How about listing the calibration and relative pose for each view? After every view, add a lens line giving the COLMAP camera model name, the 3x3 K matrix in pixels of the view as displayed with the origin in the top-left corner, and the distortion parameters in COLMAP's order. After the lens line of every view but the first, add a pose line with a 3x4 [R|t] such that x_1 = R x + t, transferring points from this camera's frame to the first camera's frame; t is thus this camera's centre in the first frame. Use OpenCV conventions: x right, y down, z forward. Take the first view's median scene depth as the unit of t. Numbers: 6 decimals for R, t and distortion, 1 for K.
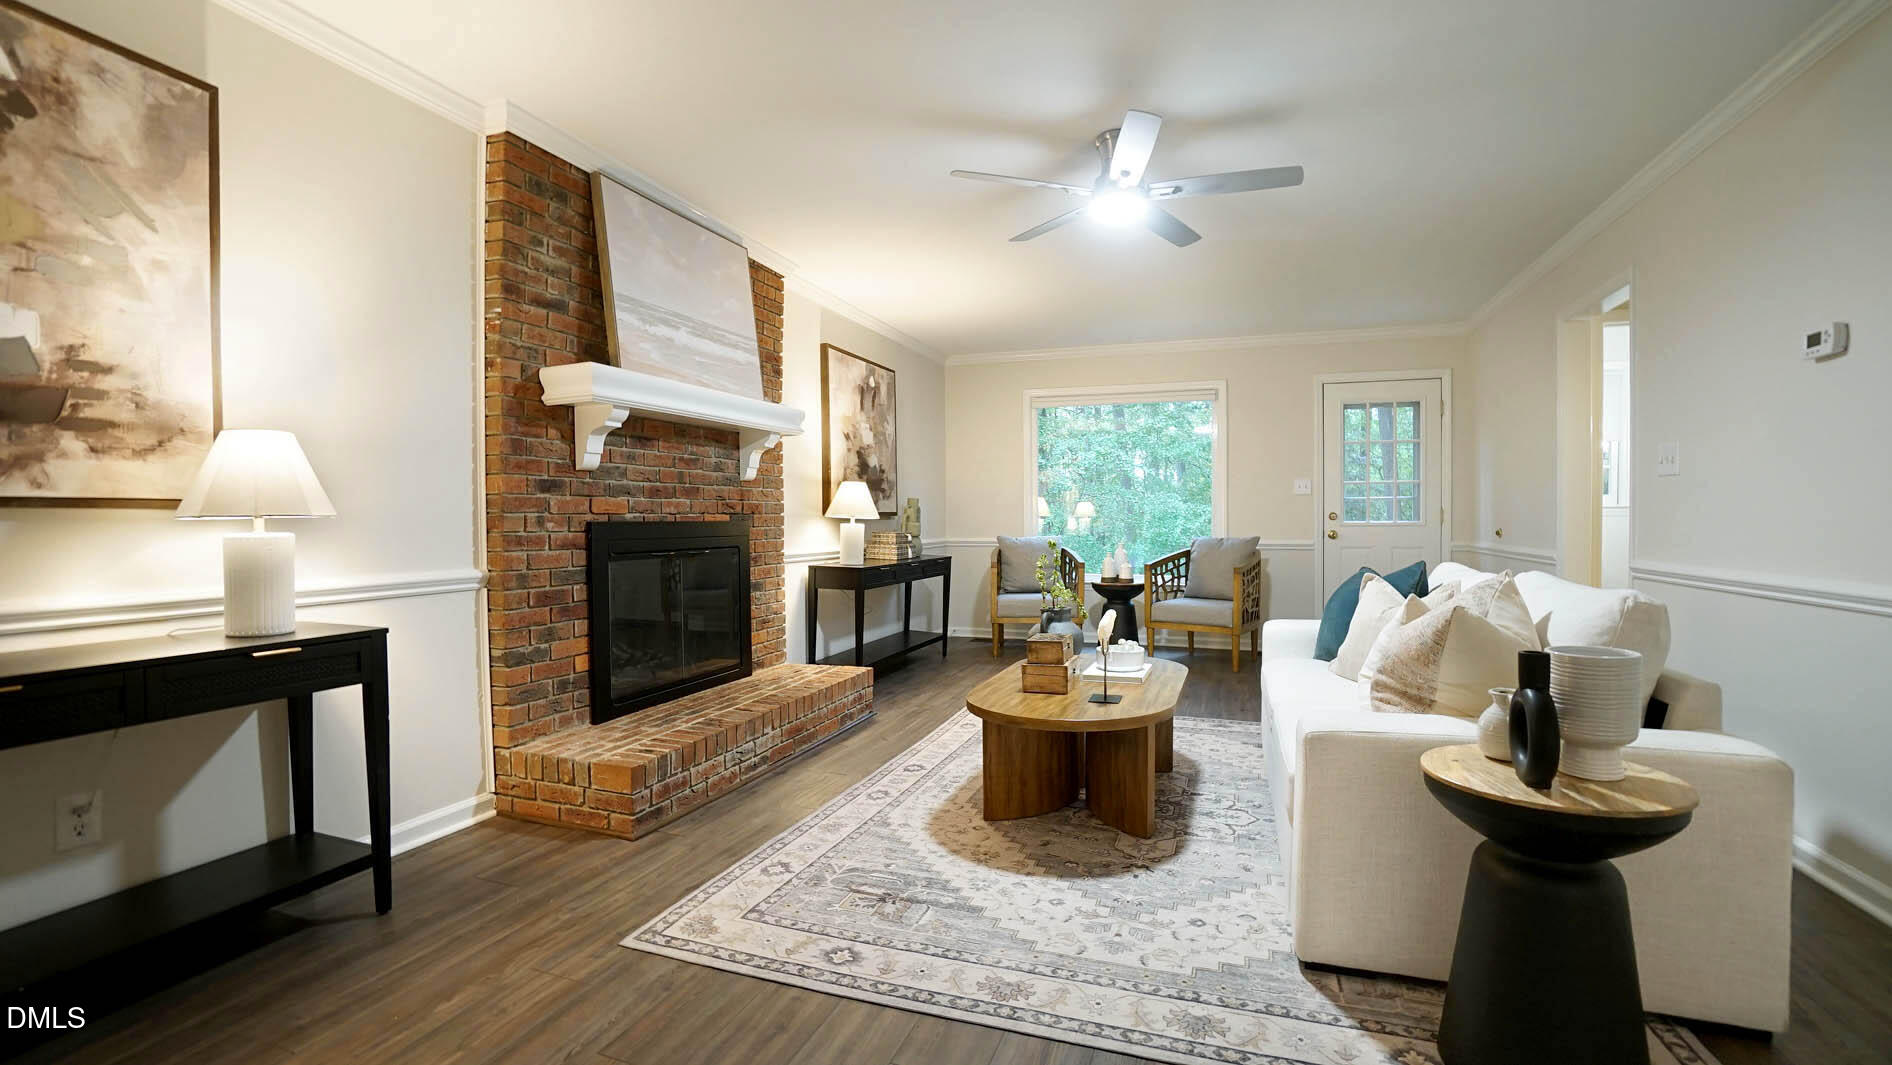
lens RADIAL K [[834.2, 0, 937.7], [0, 834.2, 540.5], [0, 0, 1]] dist [-0.071384, 0.028335]
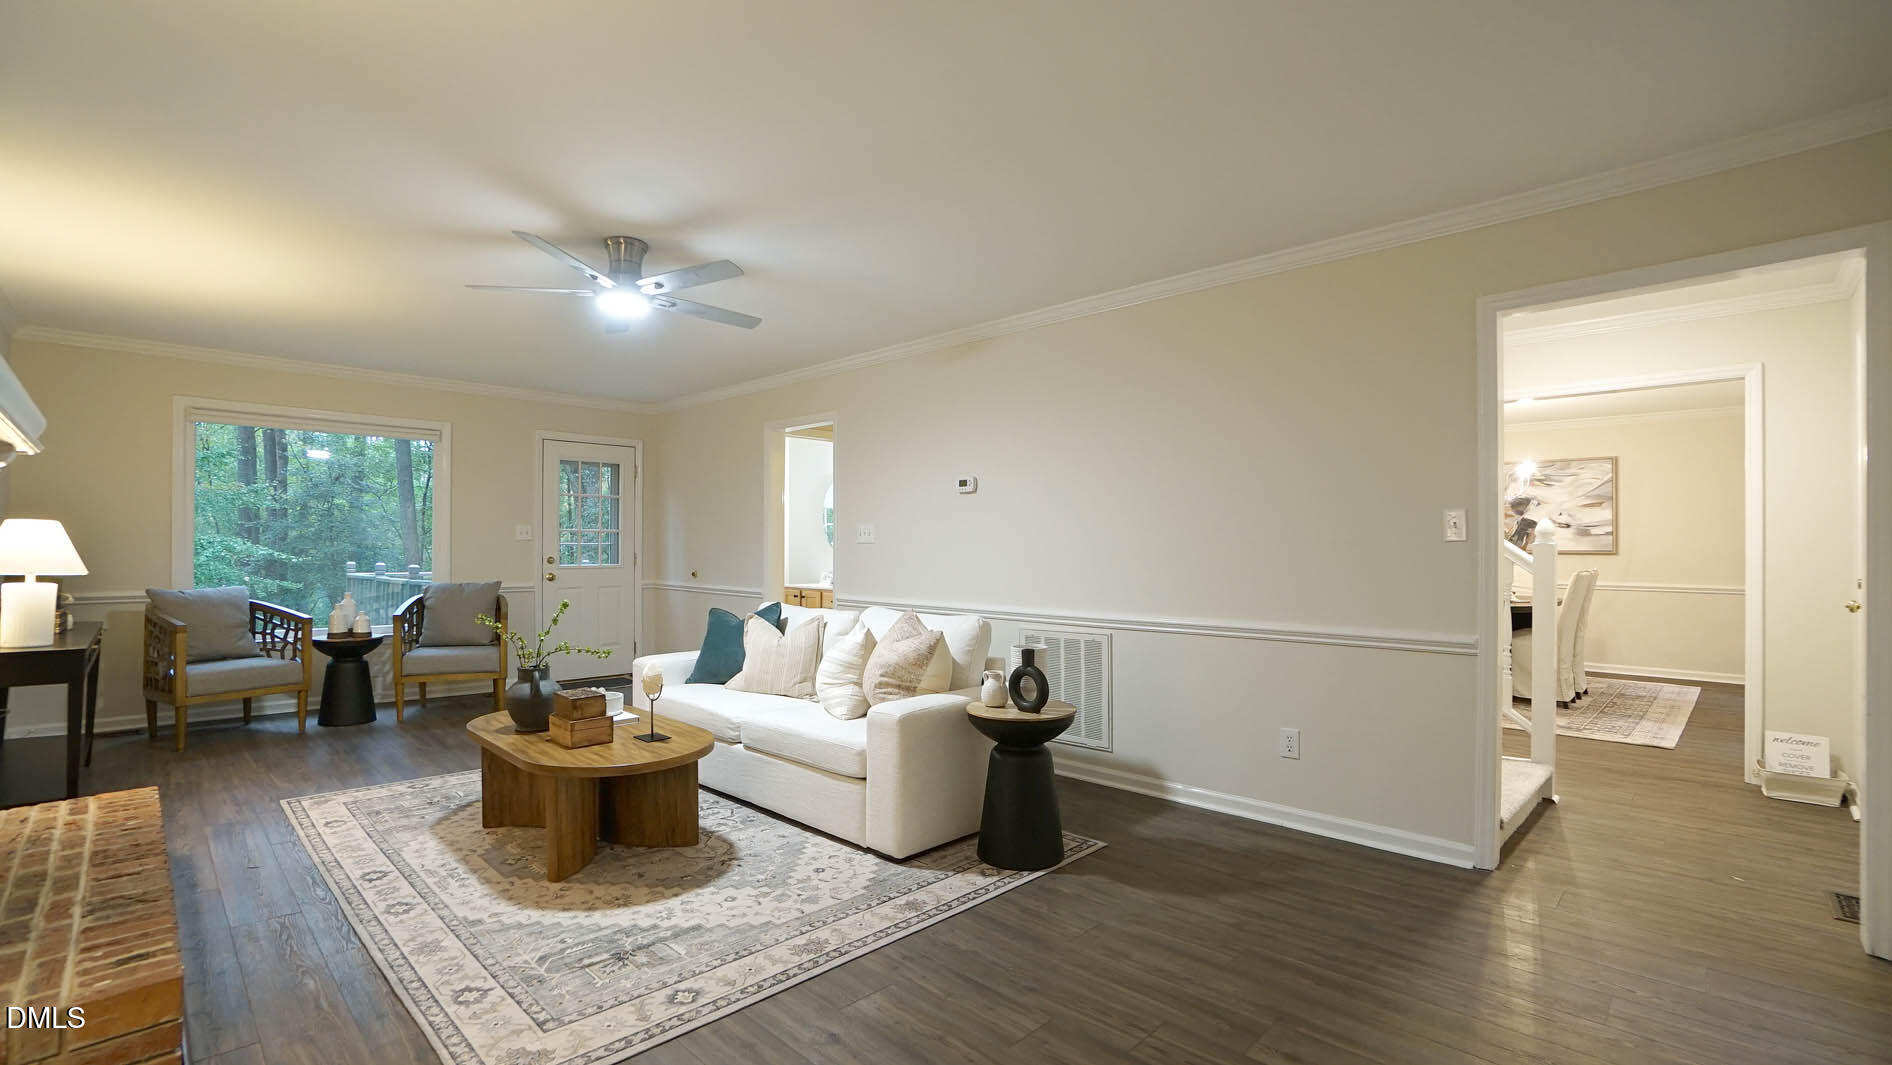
lens RADIAL K [[834.2, 0, 937.7], [0, 834.2, 540.5], [0, 0, 1]] dist [-0.071384, 0.028335]
pose [[0.415509, 0.013086, 0.909495, -0.649504], [0.016564, 0.999622, -0.021950, -0.049026], [-0.909438, 0.024185, 0.415135, 0.150103]]
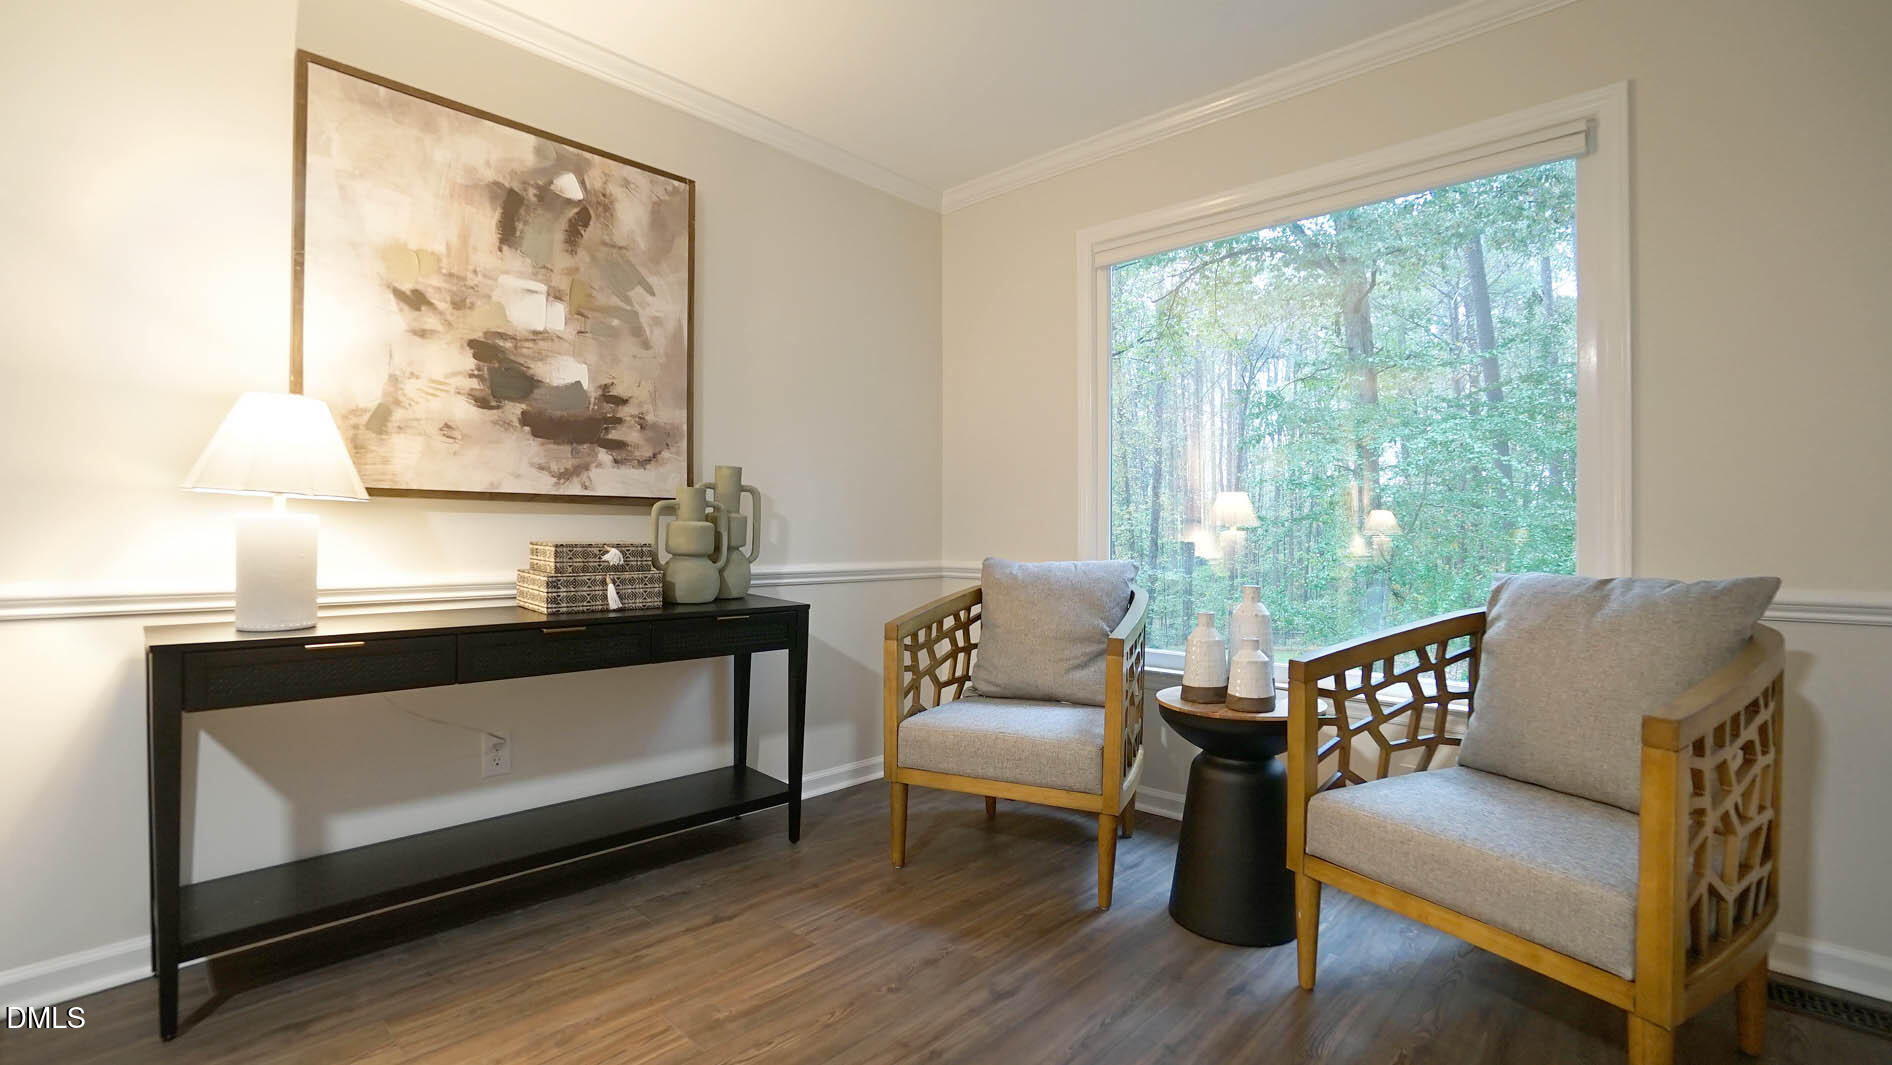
lens RADIAL K [[820.1, 0, 942.7], [0, 820.1, 511.7], [0, 0, 1]] dist [-0.058727, 0.027171]
pose [[0.921258, 0.006878, -0.388890, 0.502860], [-0.019478, 0.999405, -0.028467, -0.032972], [0.388463, 0.033801, 0.920844, 1.371230]]
